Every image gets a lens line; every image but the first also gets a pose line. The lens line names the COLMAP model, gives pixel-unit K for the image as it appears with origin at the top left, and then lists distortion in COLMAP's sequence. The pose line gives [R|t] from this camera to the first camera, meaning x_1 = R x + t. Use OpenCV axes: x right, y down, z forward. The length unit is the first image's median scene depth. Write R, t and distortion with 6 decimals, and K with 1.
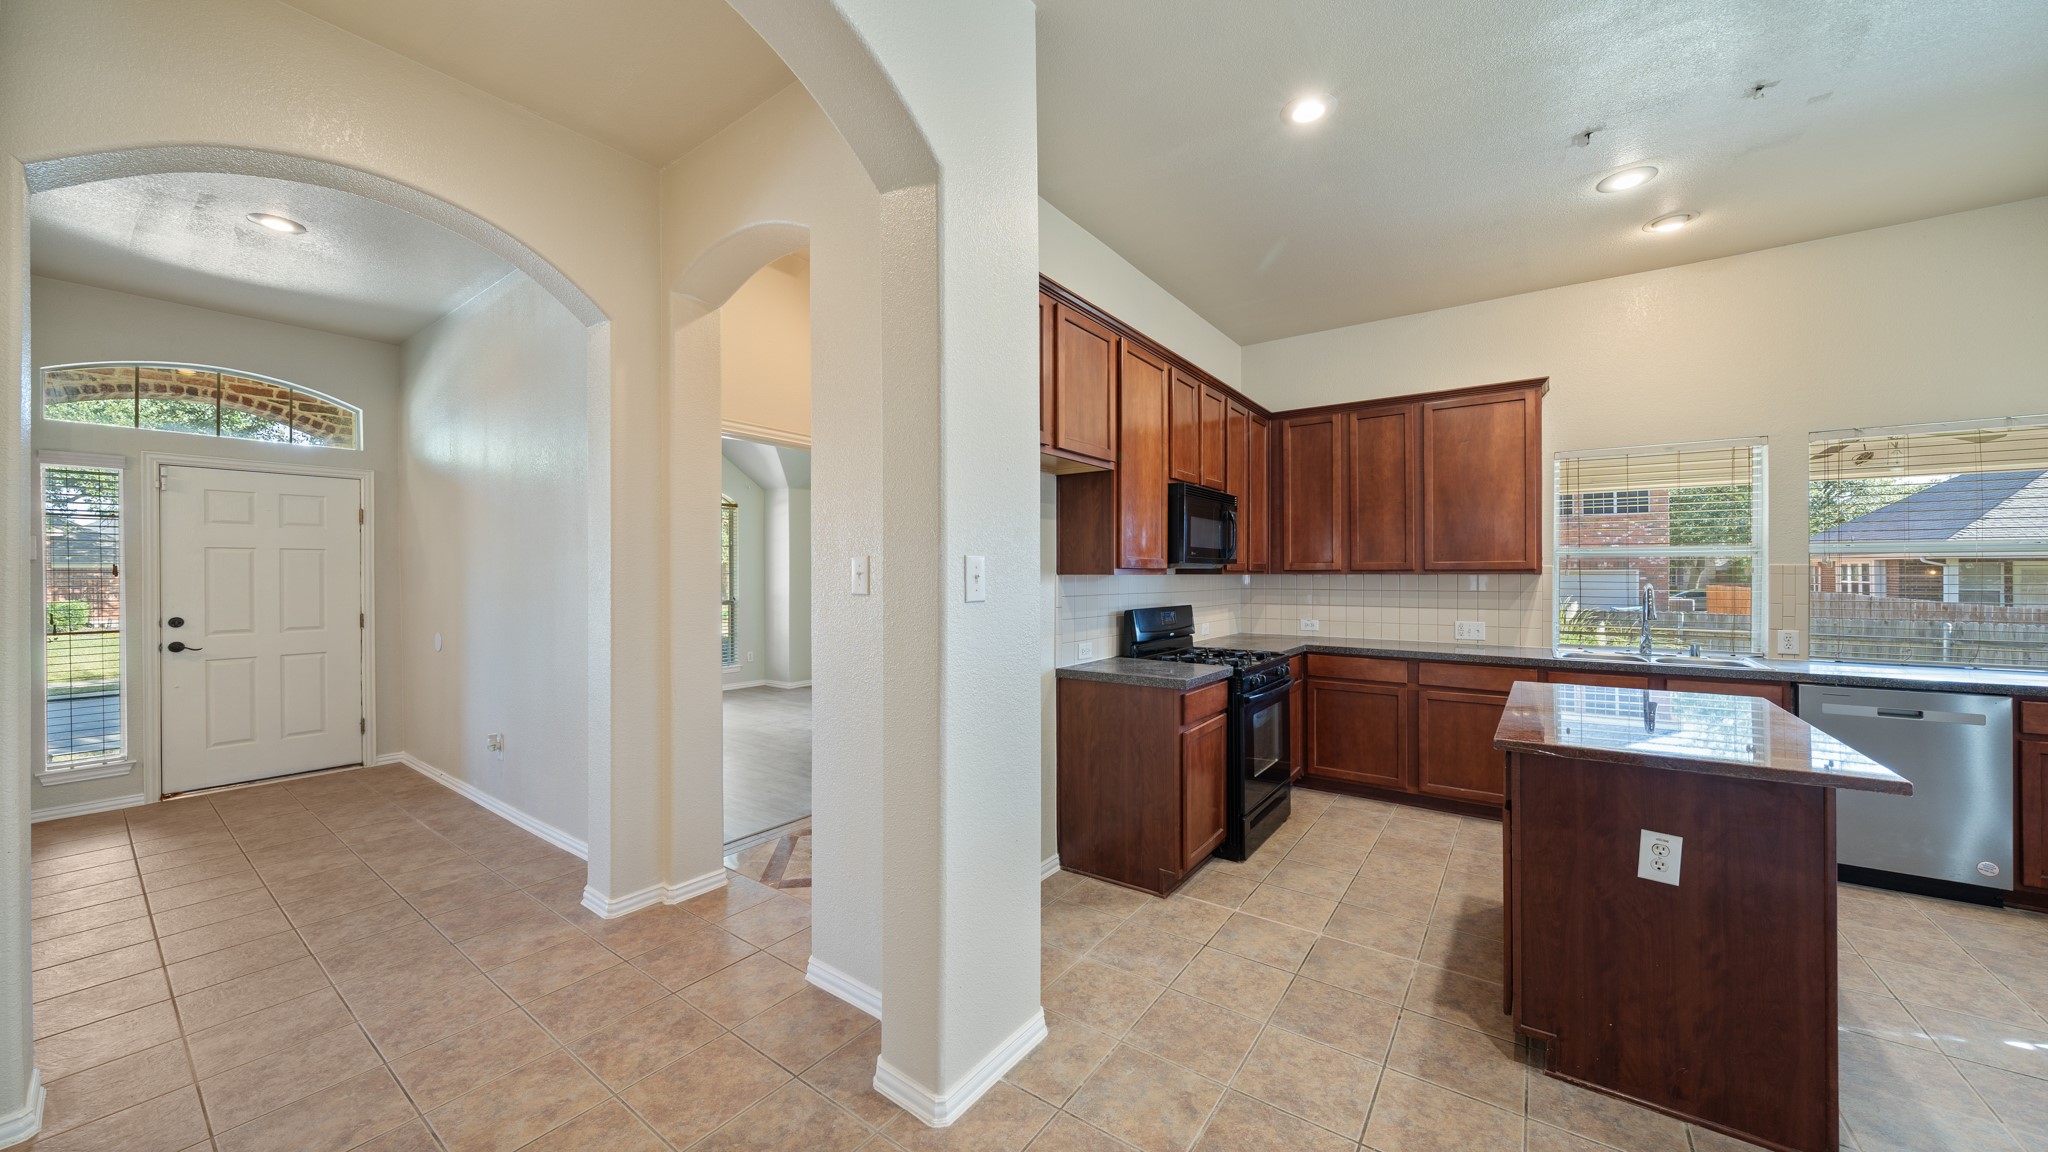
lens RADIAL K [[705.0, 0, 1025.3], [0, 705.0, 577.2], [0, 0, 1]] dist [-0.000074, 0.000003]
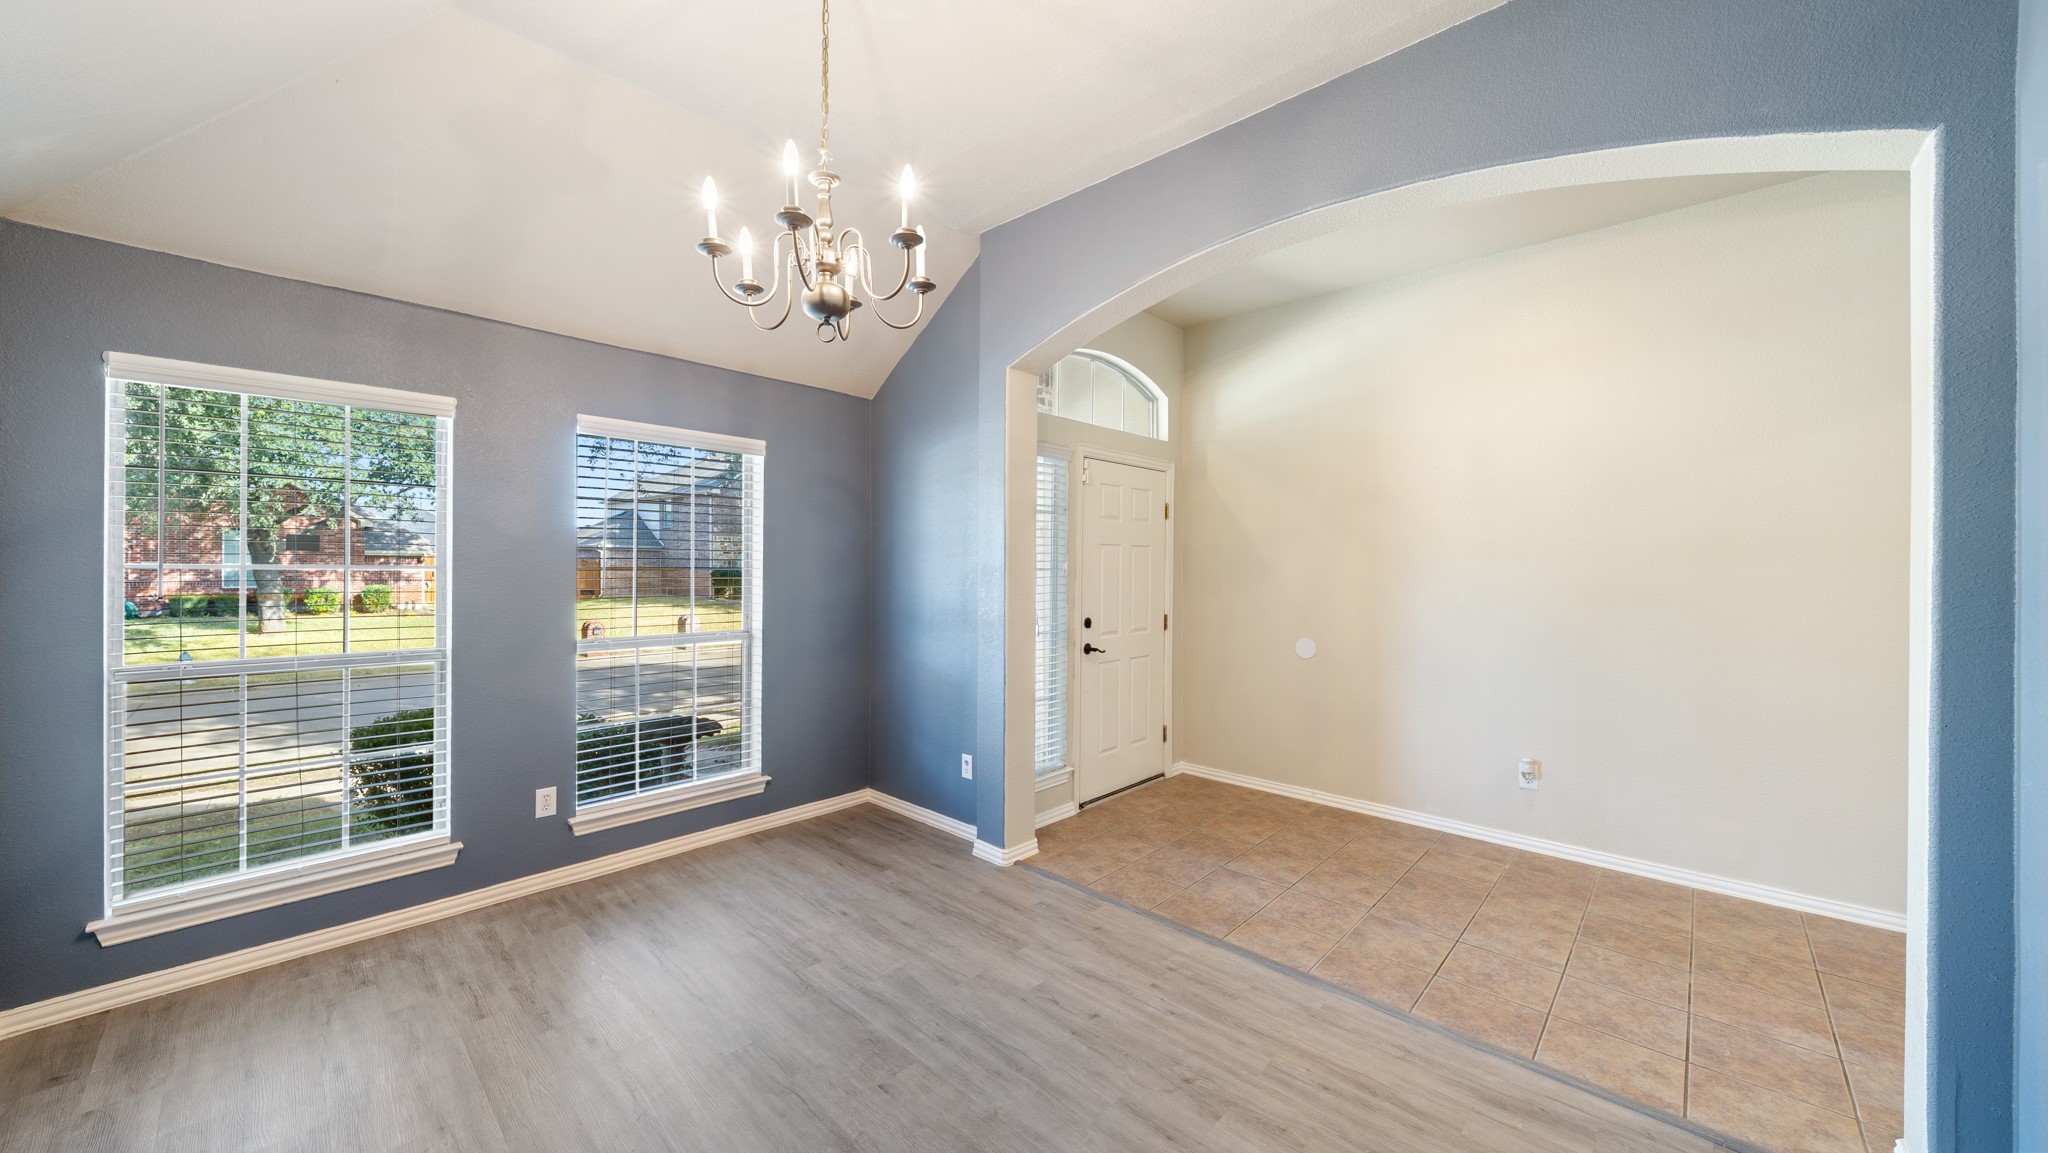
lens RADIAL K [[719.4, 0, 1024.3], [0, 719.4, 568.9], [0, 0, 1]] dist [-0.000737, -0.000054]
pose [[0.991887, 0.010513, -0.126687, -1.319612], [-0.011156, 0.999928, -0.004363, -0.003790], [0.126632, 0.005741, 0.991933, 0.031539]]
